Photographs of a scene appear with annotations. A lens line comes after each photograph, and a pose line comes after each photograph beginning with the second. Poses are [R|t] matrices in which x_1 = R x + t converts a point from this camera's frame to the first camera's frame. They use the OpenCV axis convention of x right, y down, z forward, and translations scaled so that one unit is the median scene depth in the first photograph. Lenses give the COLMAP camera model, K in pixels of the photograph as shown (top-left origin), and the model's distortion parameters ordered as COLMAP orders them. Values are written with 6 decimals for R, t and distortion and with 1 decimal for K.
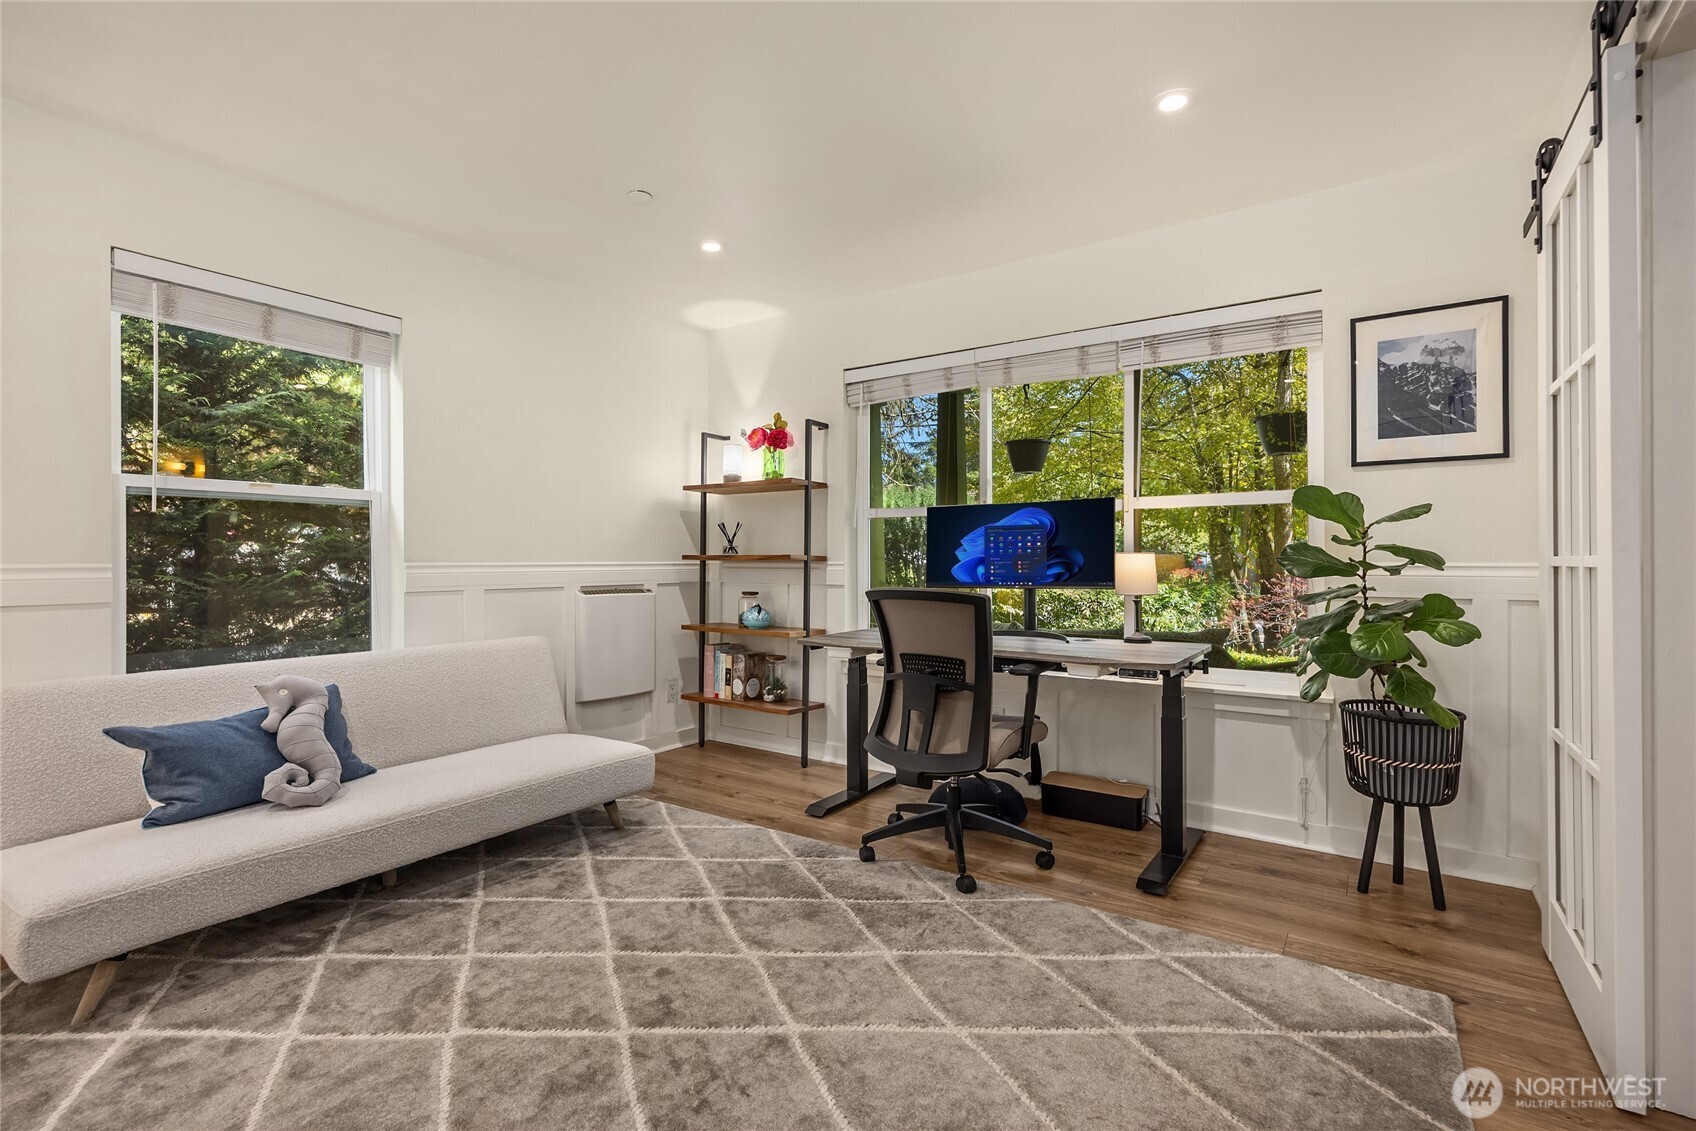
lens RADIAL K [[778.5, 0, 842.4], [0, 778.5, 559.4], [0, 0, 1]] dist [0.006391, -0.001967]
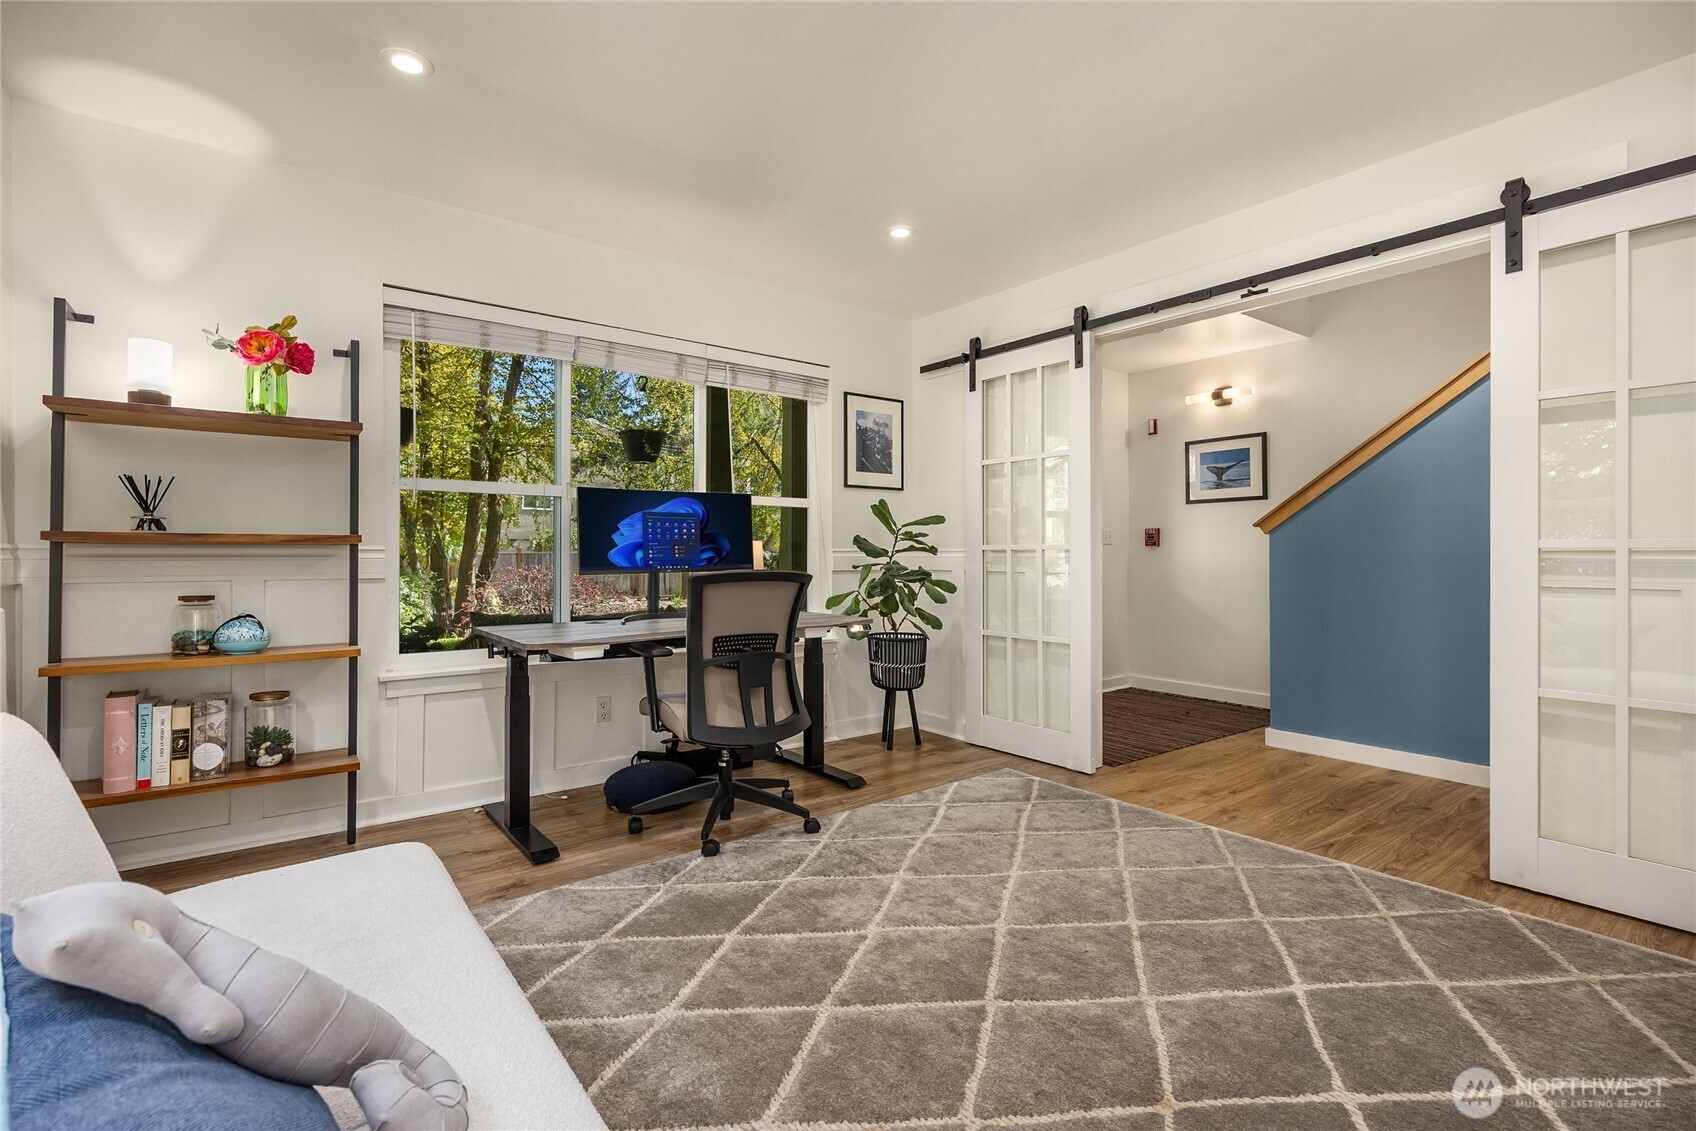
lens RADIAL K [[778.5, 0, 813.2], [0, 778.5, 553.5], [0, 0, 1]] dist [0.006391, -0.001967]
pose [[0.314412, 0.000449, 0.949286, -0.768710], [-0.001866, 0.999998, 0.000145, 0.012320], [-0.949285, -0.001817, 0.314412, 0.526131]]
